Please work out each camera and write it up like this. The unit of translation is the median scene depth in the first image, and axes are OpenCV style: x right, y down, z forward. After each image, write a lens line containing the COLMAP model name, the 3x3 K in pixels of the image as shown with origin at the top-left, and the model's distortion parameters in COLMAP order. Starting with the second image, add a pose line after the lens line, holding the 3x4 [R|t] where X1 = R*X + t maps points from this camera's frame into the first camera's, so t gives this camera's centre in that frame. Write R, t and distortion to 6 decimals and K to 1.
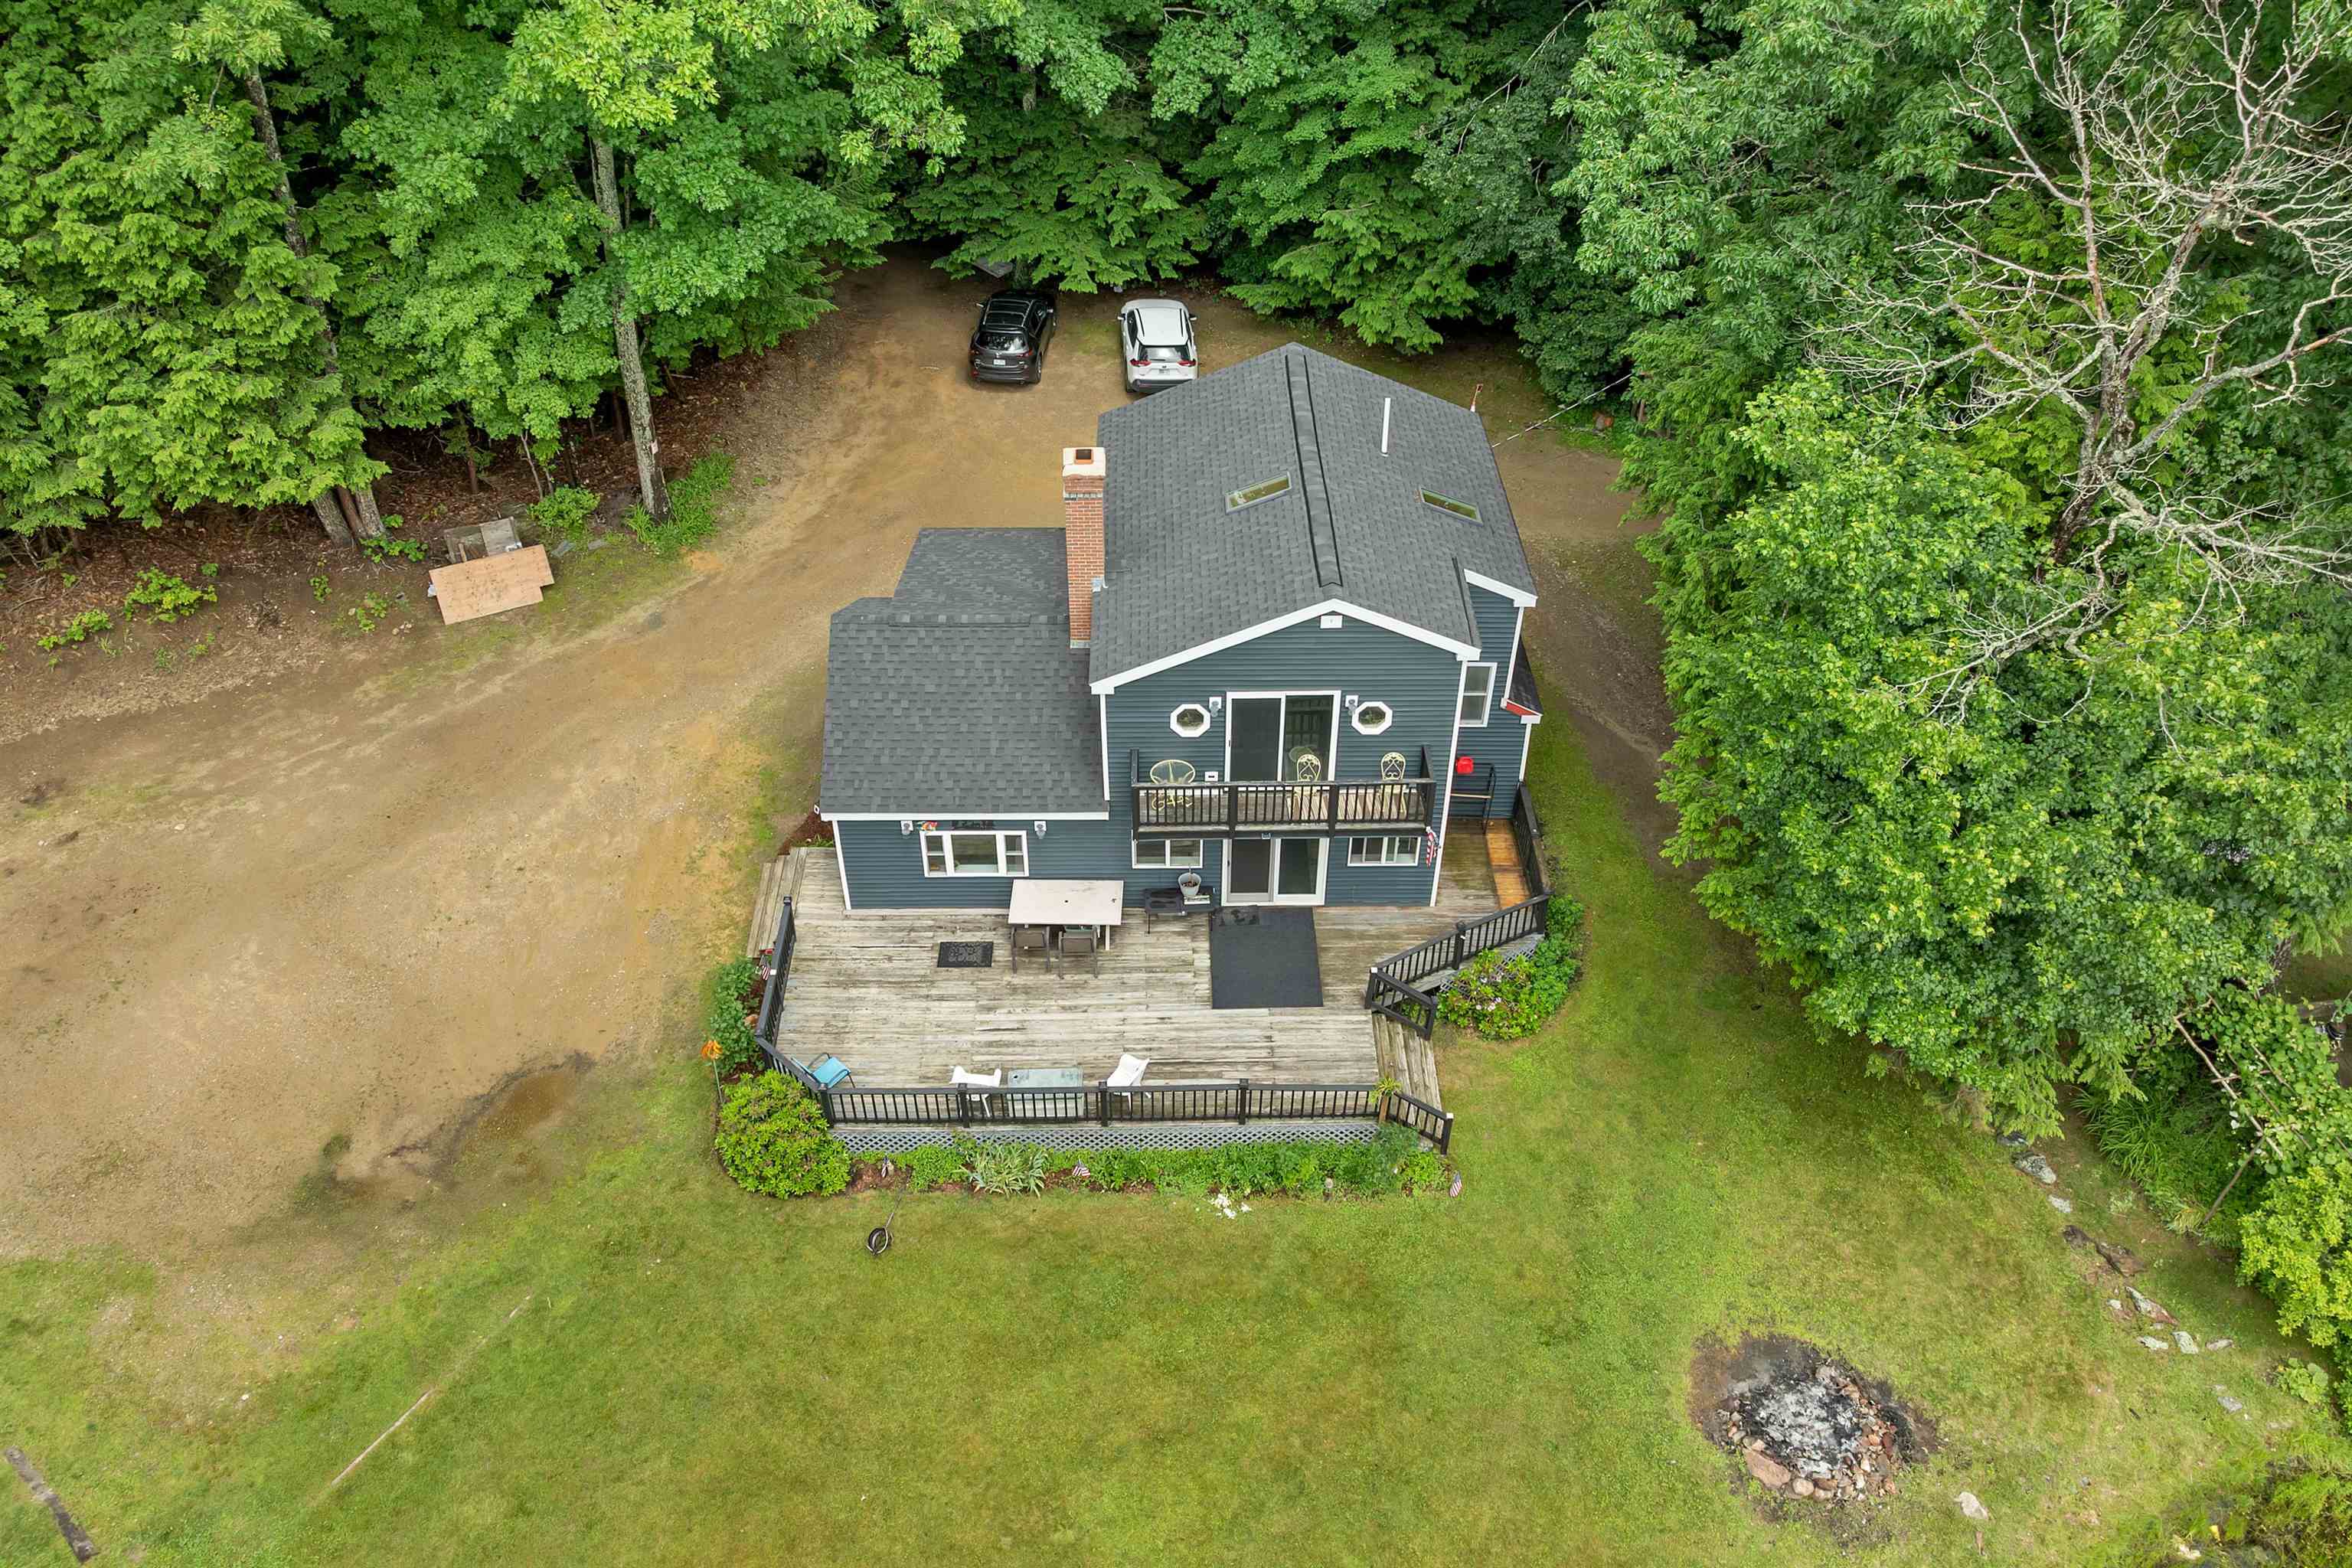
lens RADIAL K [[1723.5, 0, 1171.5], [0, 1723.5, 825.5], [0, 0, 1]] dist [-0.033277, -0.000919]
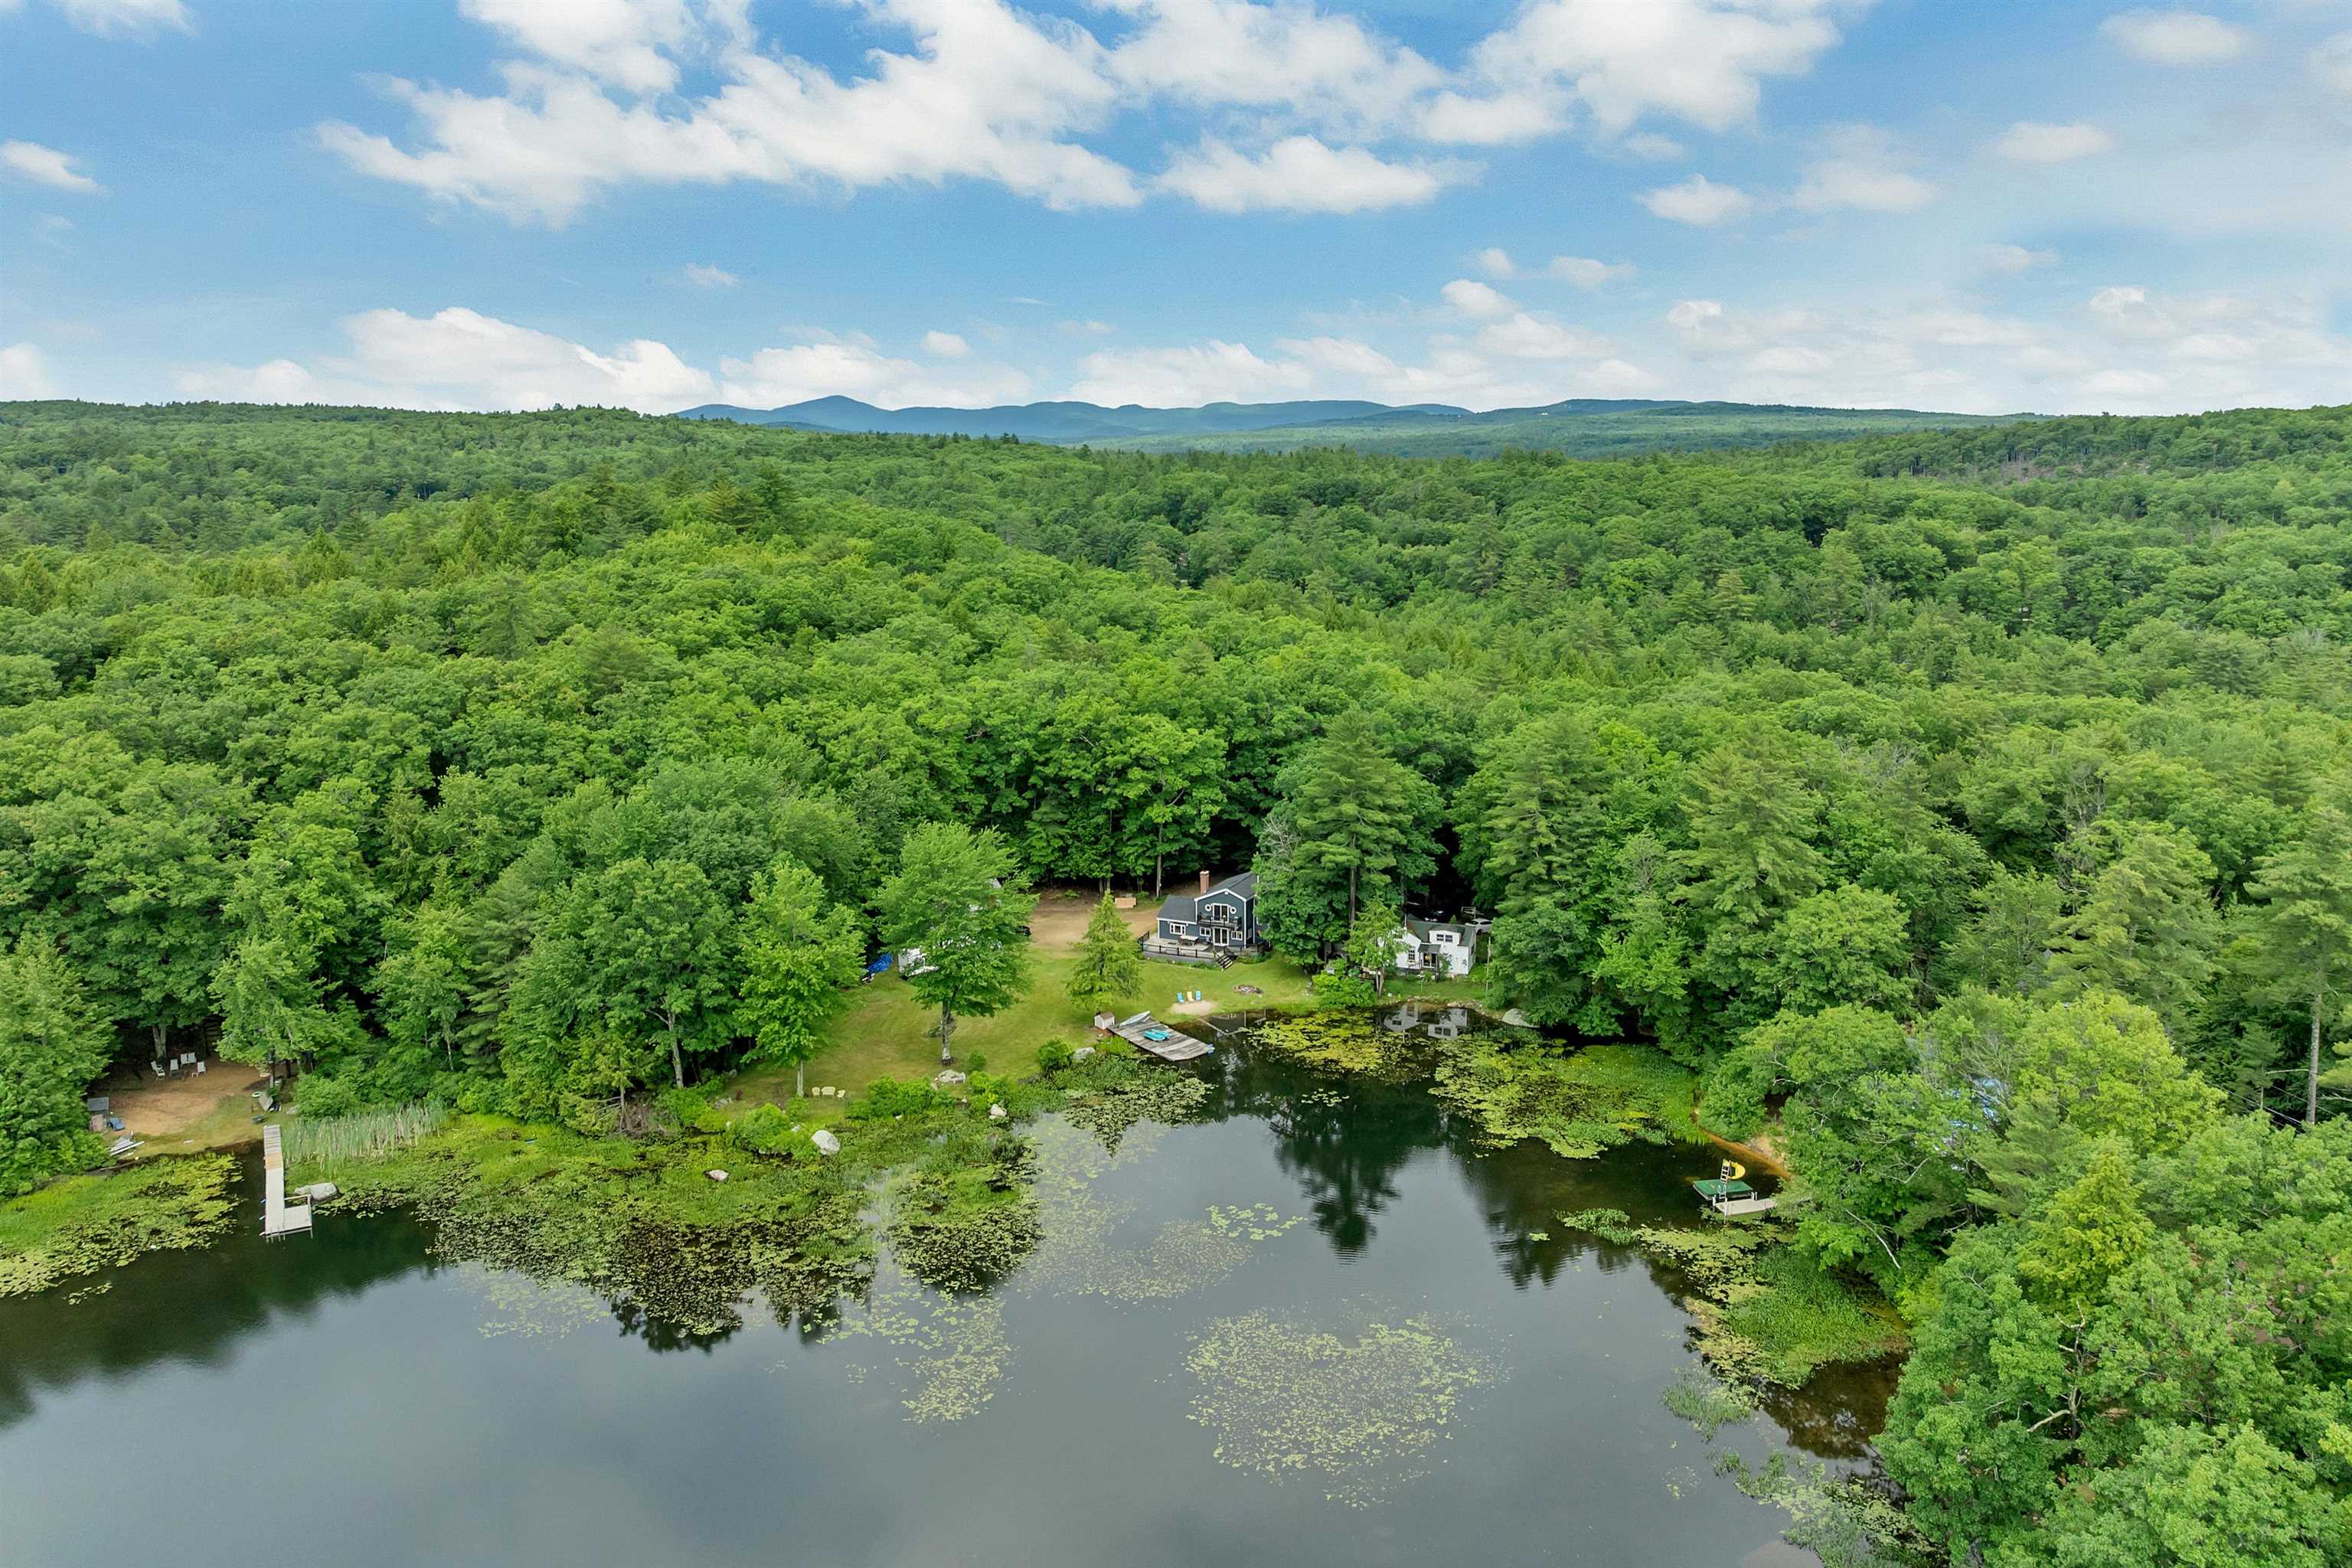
lens RADIAL K [[1723.5, 0, 1171.5], [0, 1723.5, 825.5], [0, 0, 1]] dist [-0.033277, -0.000919]
pose [[0.907443, 0.084000, -0.411693, 2.654714], [-0.259297, 0.882941, -0.391383, 2.358351], [0.330625, 0.461909, 0.822999, -4.806185]]
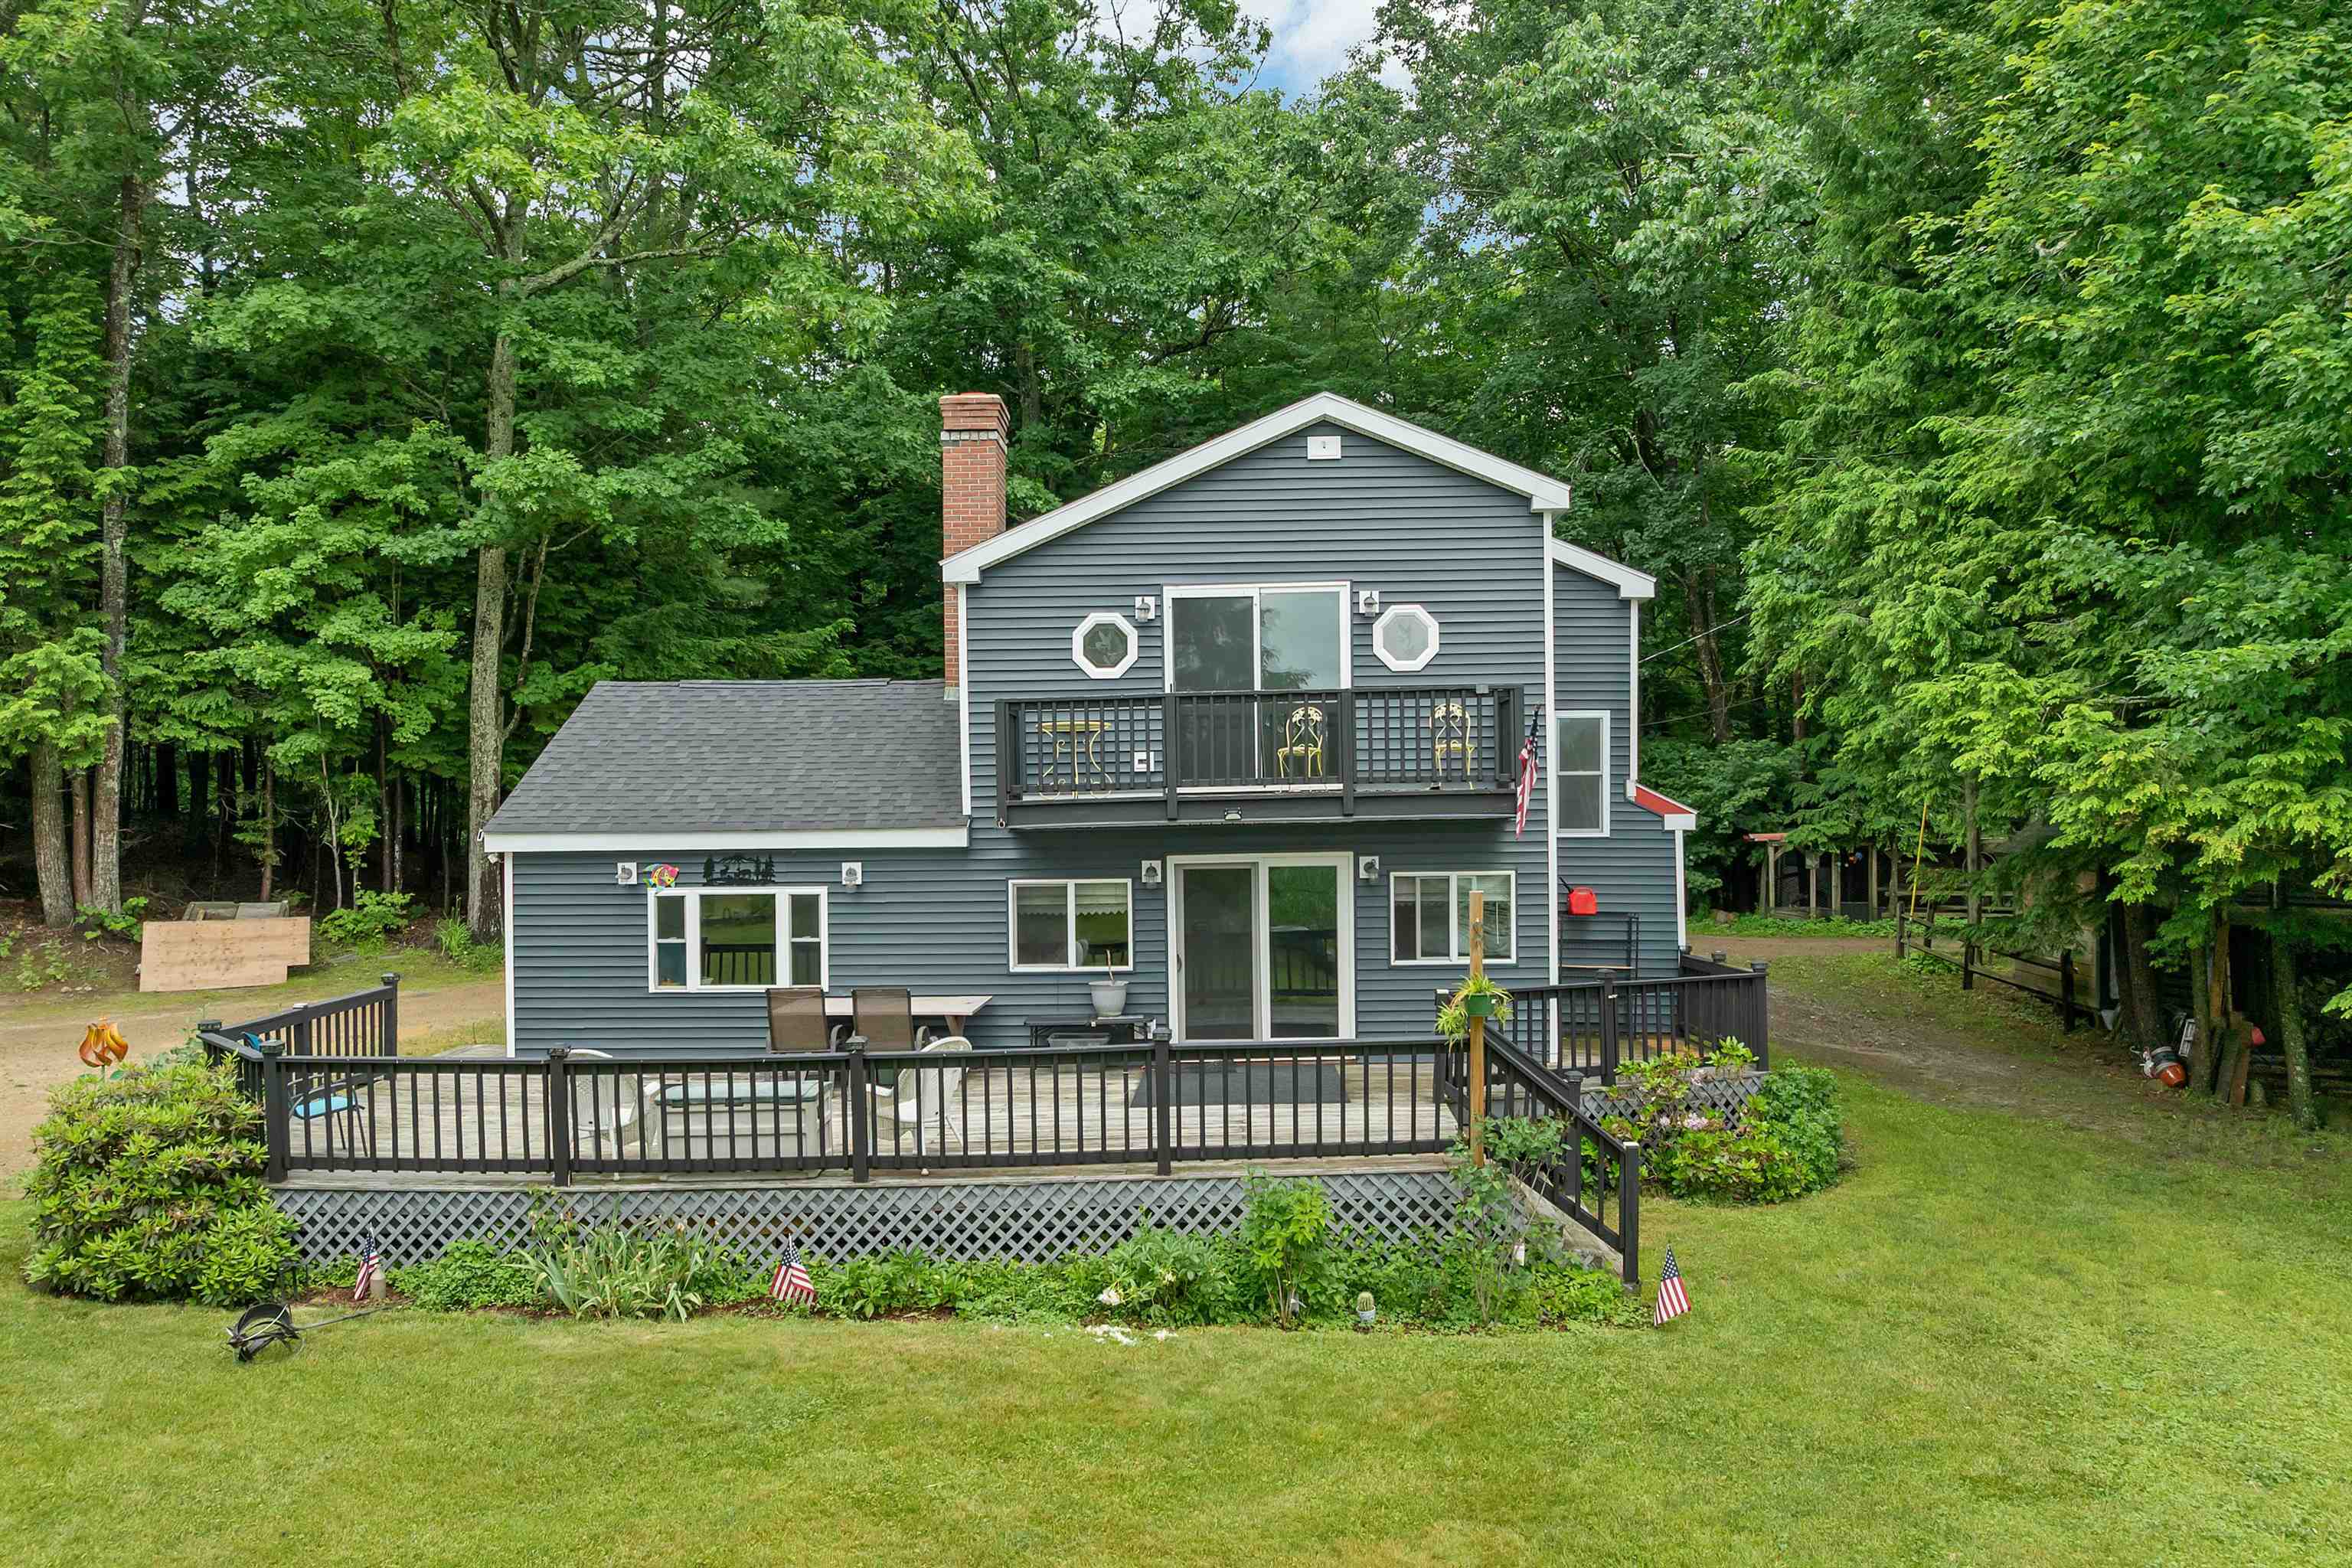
lens RADIAL K [[1723.5, 0, 1171.5], [0, 1723.5, 825.5], [0, 0, 1]] dist [-0.033277, -0.000919]
pose [[0.998649, -0.010183, -0.050962, 0.064280], [-0.025201, 0.762708, -0.646251, 0.378143], [0.045450, 0.646662, 0.761421, 0.578103]]
